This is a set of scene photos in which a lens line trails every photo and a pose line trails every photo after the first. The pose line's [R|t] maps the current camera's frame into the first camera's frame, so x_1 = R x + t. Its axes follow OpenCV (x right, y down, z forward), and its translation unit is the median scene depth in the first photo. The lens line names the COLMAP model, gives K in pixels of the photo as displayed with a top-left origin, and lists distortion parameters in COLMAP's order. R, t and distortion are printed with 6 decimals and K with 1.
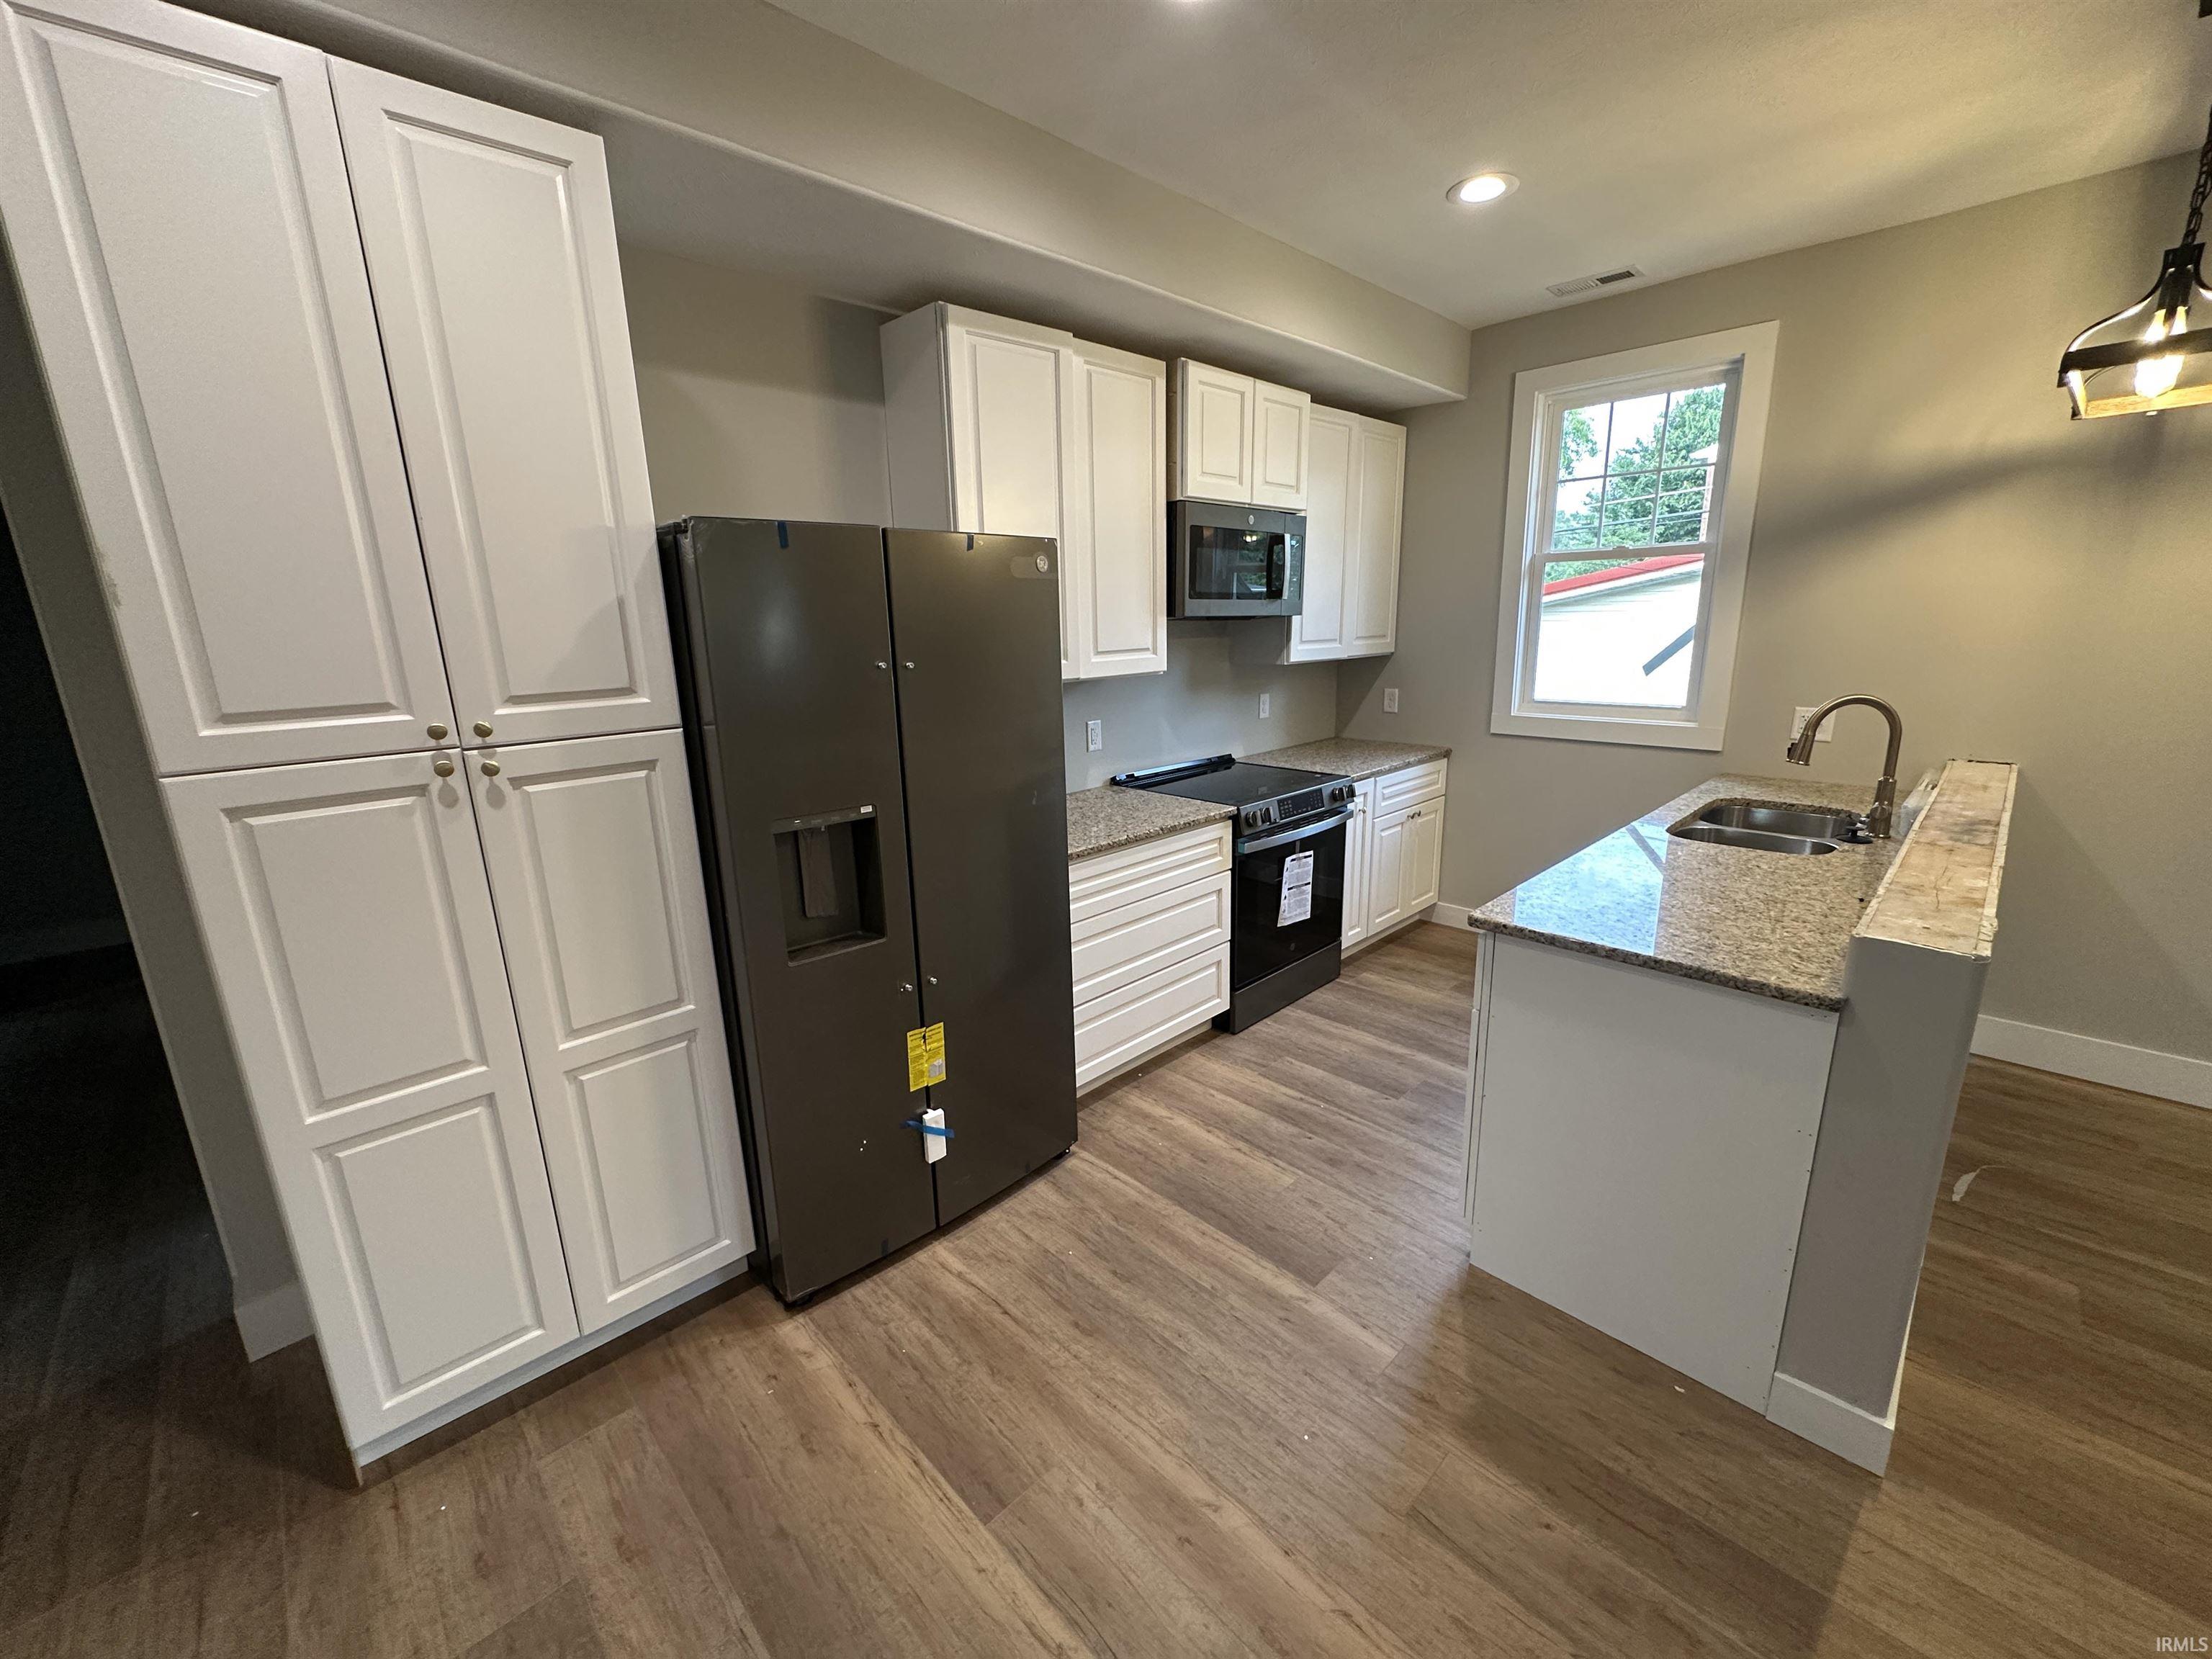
lens RADIAL K [[883.0, 0, 1110.9], [0, 883.0, 826.3], [0, 0, 1]] dist [-0.003927, 0.001189]
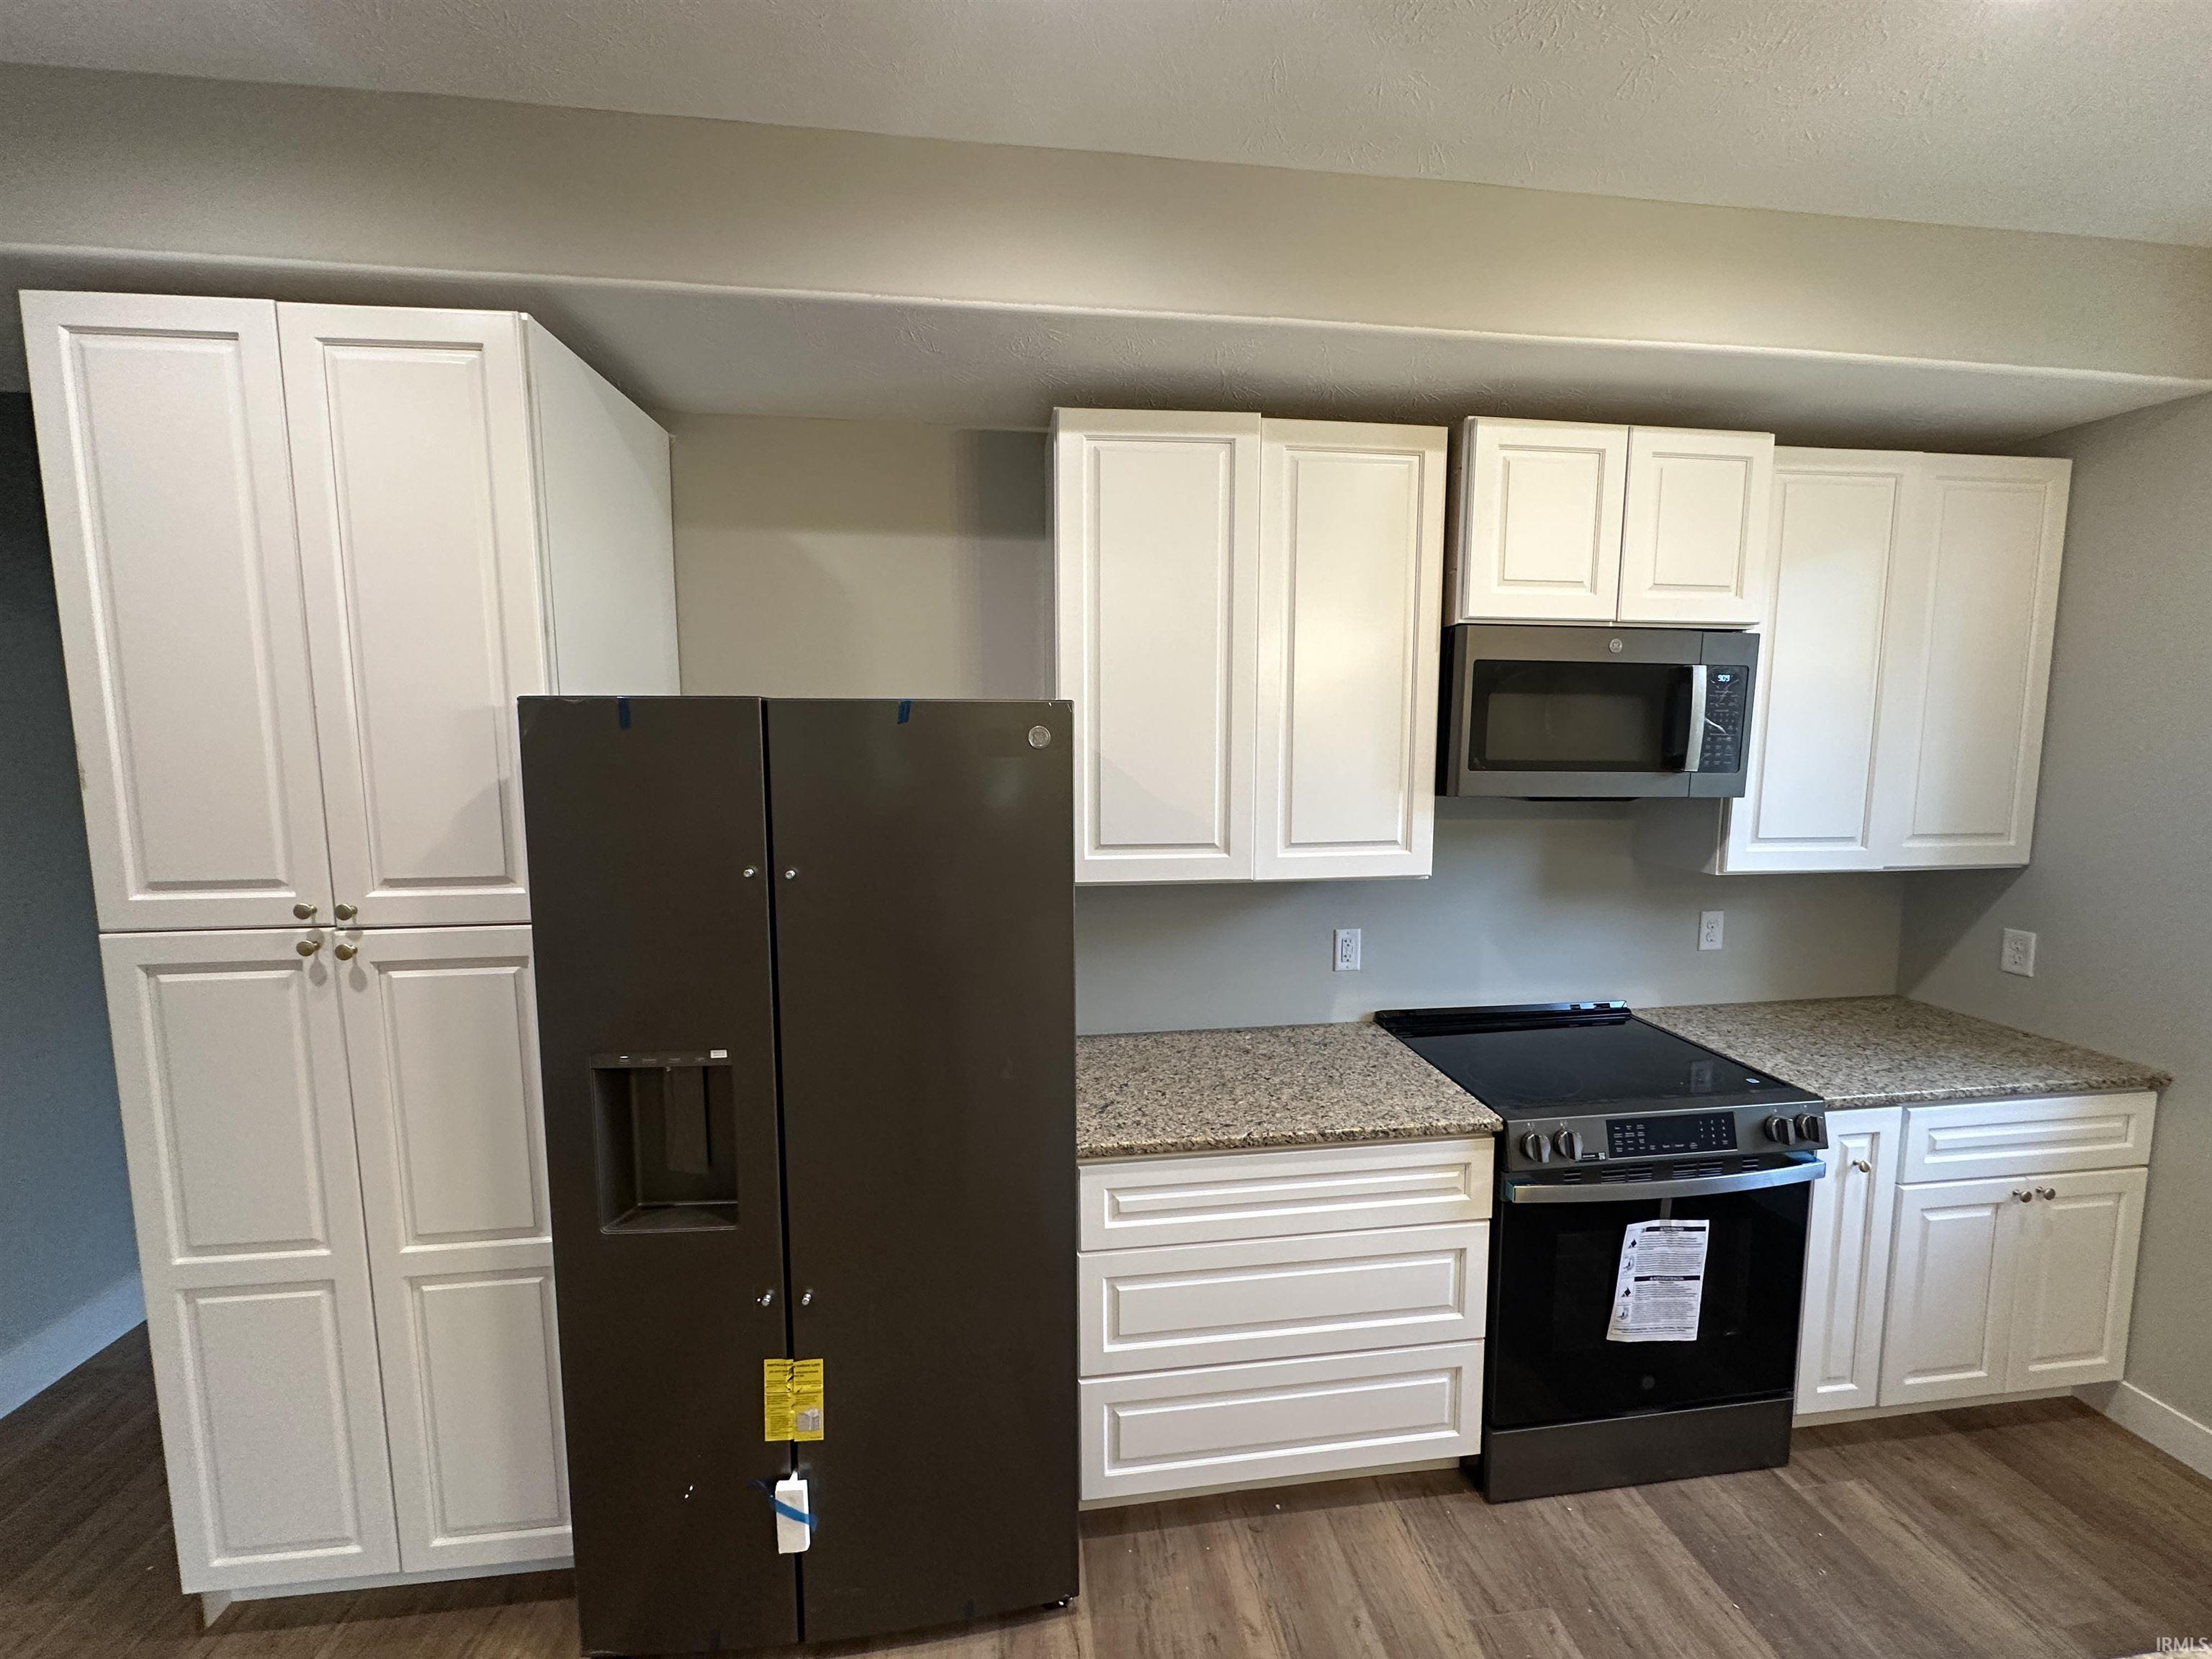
lens RADIAL K [[883.0, 0, 1109.3], [0, 883.0, 826.7], [0, 0, 1]] dist [-0.003927, 0.001189]
pose [[0.798138, 0.079935, -0.597149, 0.283822], [-0.155802, 0.984829, -0.076411, -0.135732], [0.581981, 0.154023, 0.798483, 0.362114]]
